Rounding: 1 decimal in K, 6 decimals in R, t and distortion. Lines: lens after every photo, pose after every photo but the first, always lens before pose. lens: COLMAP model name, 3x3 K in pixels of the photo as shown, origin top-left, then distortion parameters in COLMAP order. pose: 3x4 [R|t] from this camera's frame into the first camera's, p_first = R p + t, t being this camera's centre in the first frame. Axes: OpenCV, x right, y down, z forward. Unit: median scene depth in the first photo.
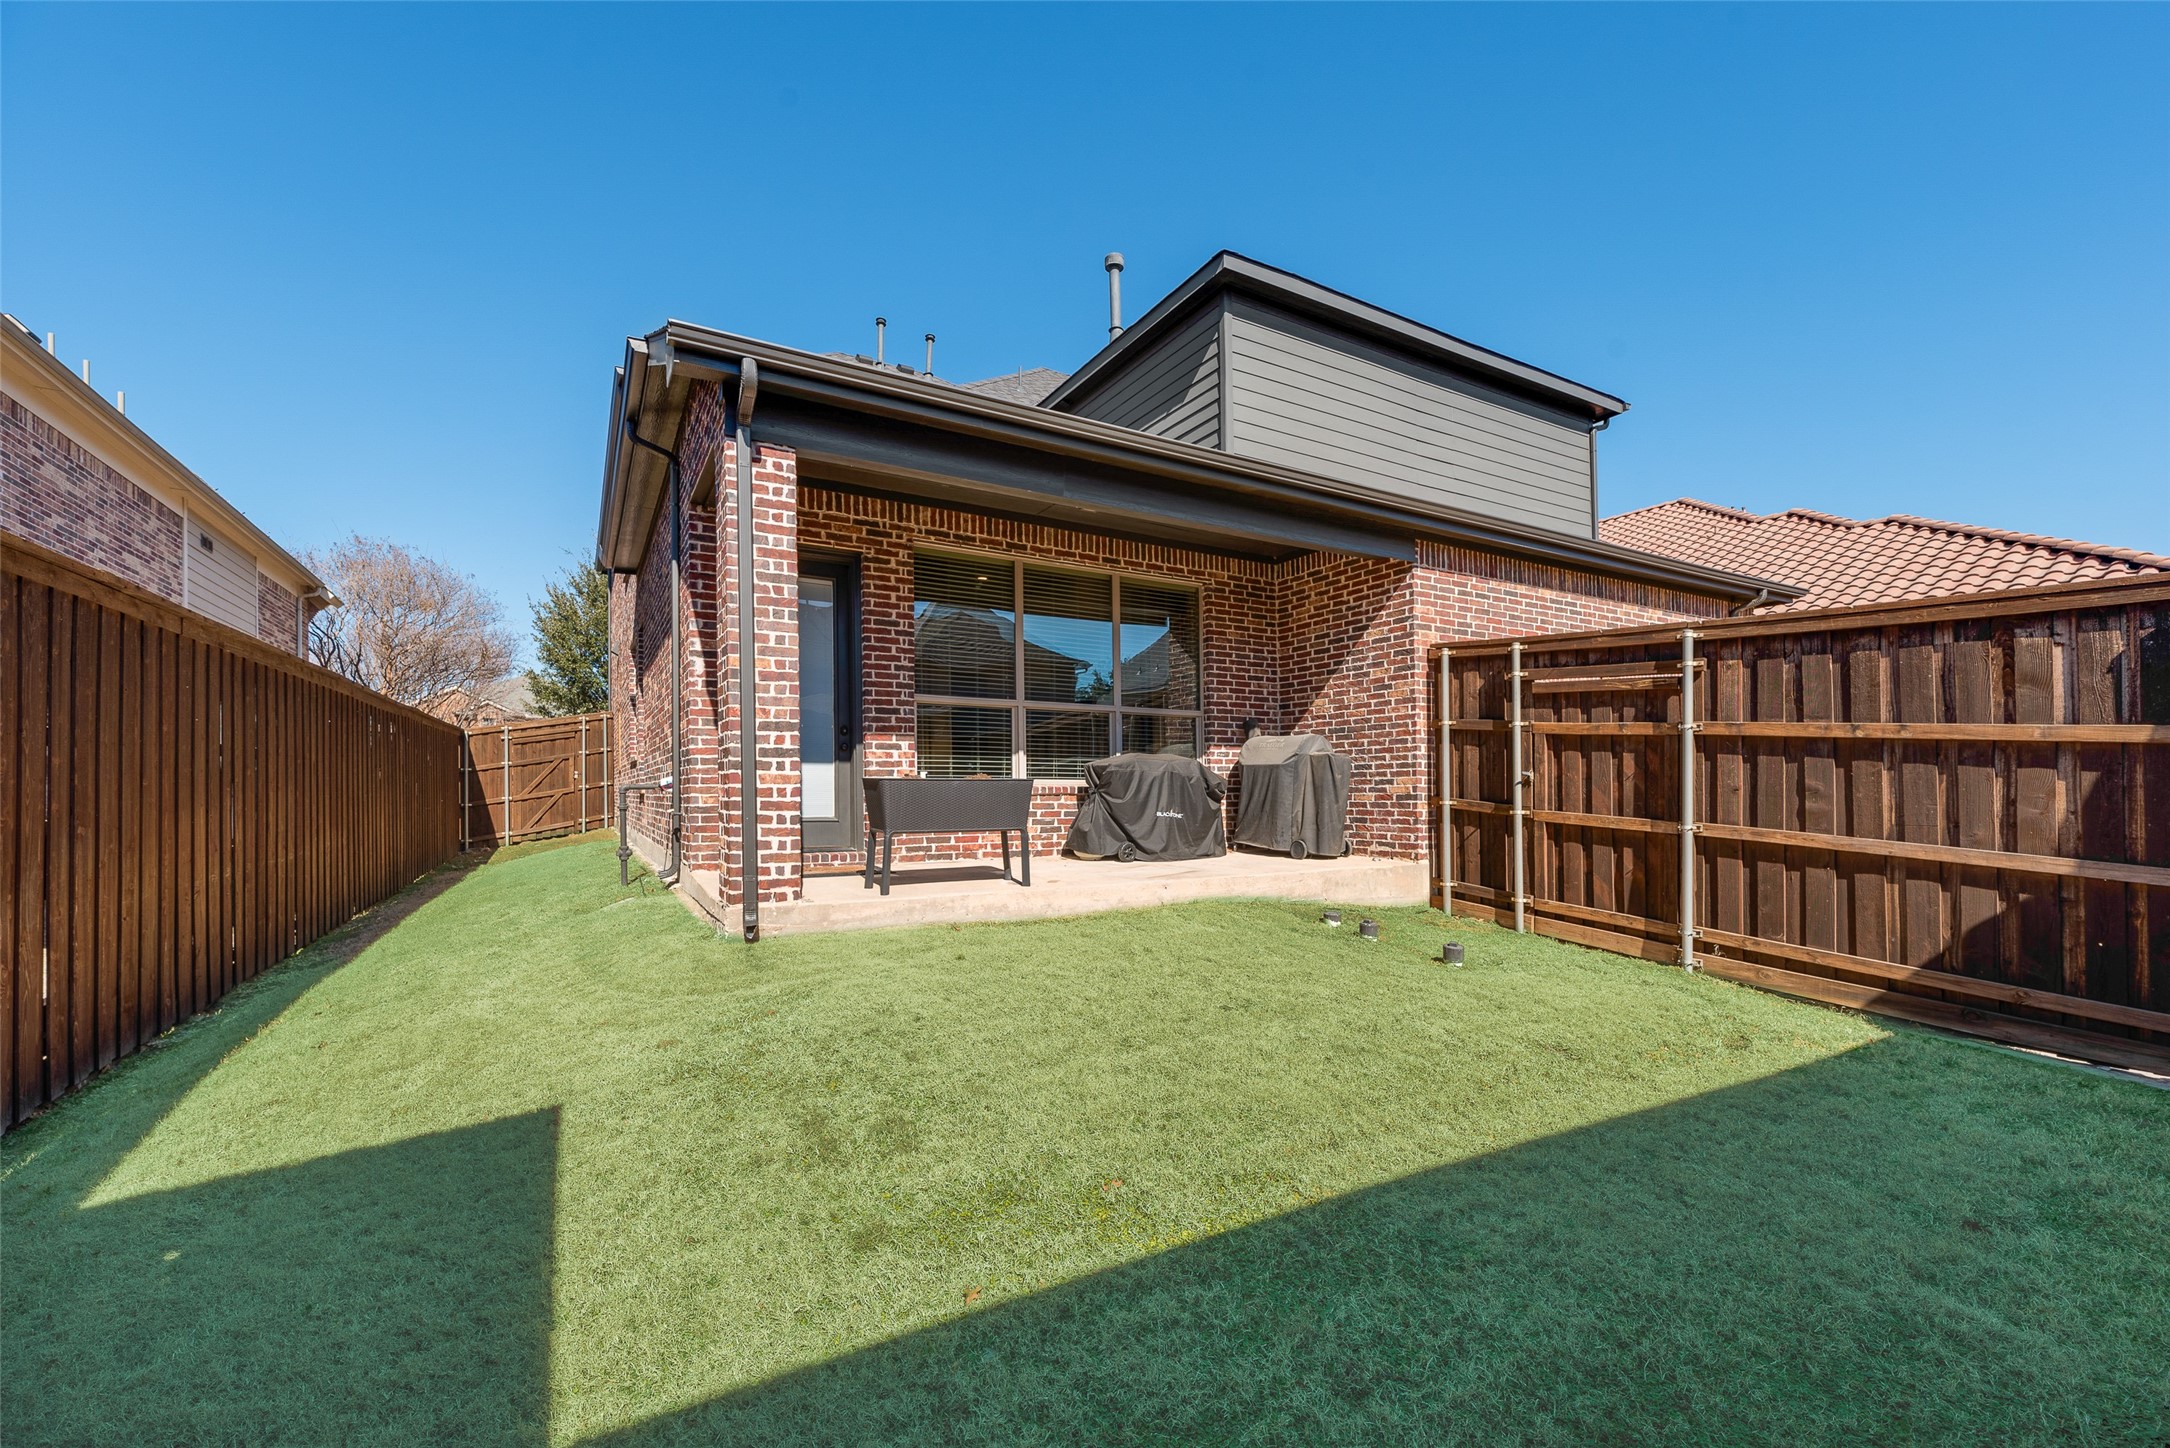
lens RADIAL K [[872.5, 0, 1085.2], [0, 872.5, 728.0], [0, 0, 1]] dist [0.002015, -0.000084]
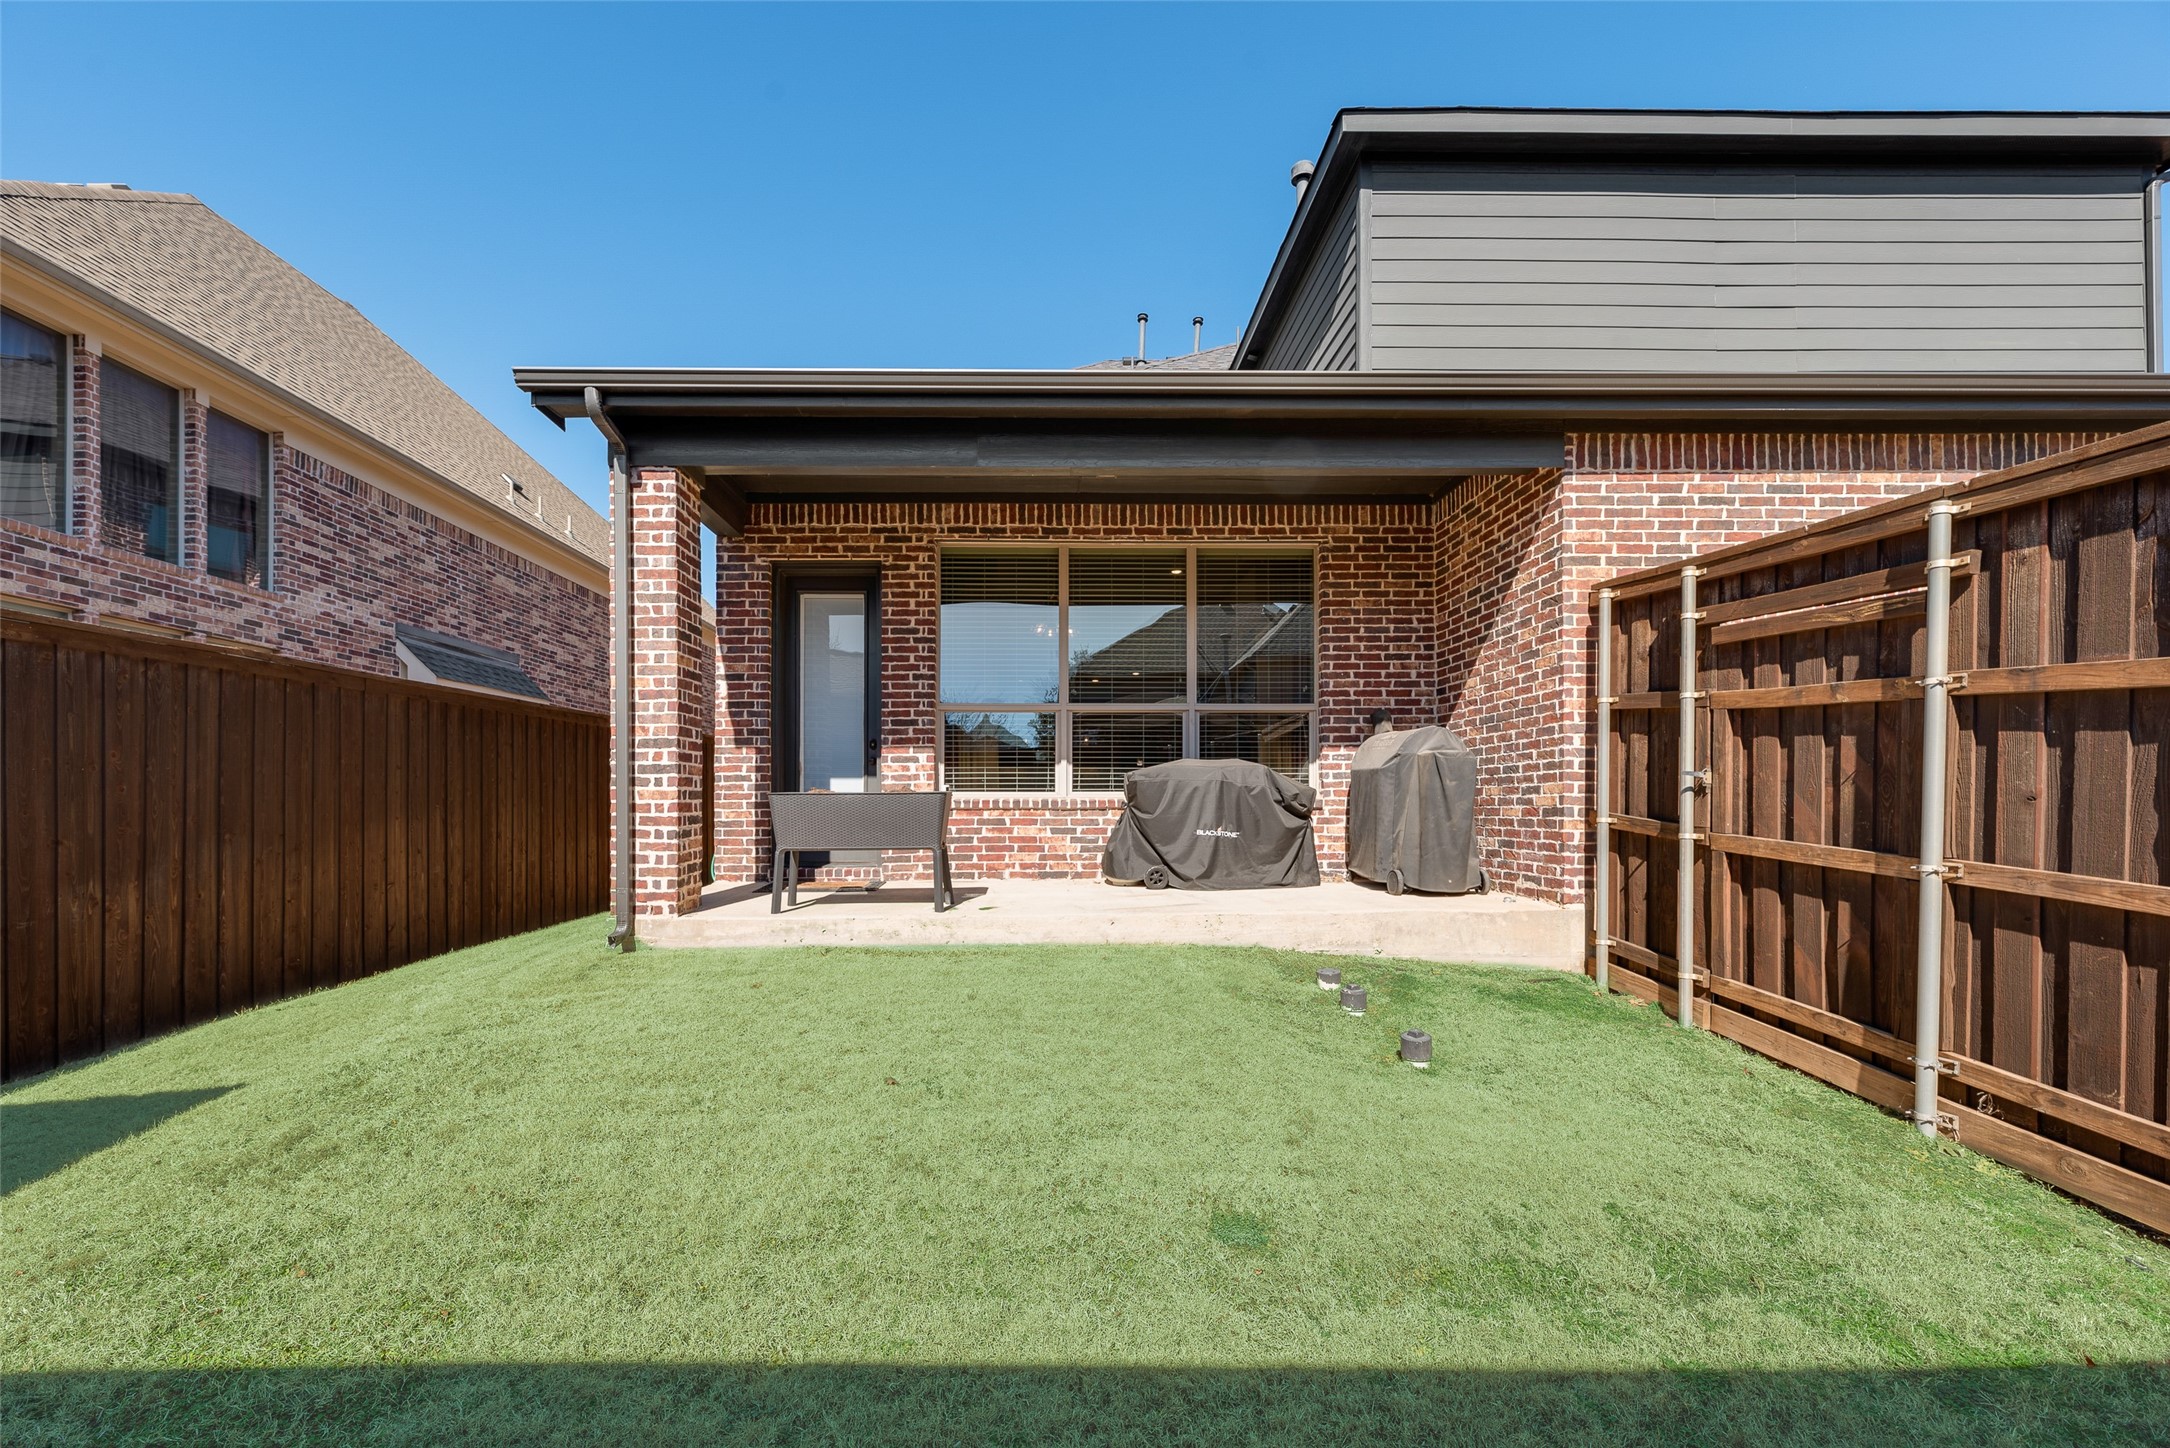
lens RADIAL K [[893.0, 0, 1079.3], [0, 893.0, 759.8], [0, 0, 1]] dist [0.001863, 0.000133]
pose [[0.880184, -0.027652, -0.473827, 0.414969], [0.038280, 0.999185, 0.012799, 0.016511], [0.473087, -0.029403, 0.880525, 0.225139]]
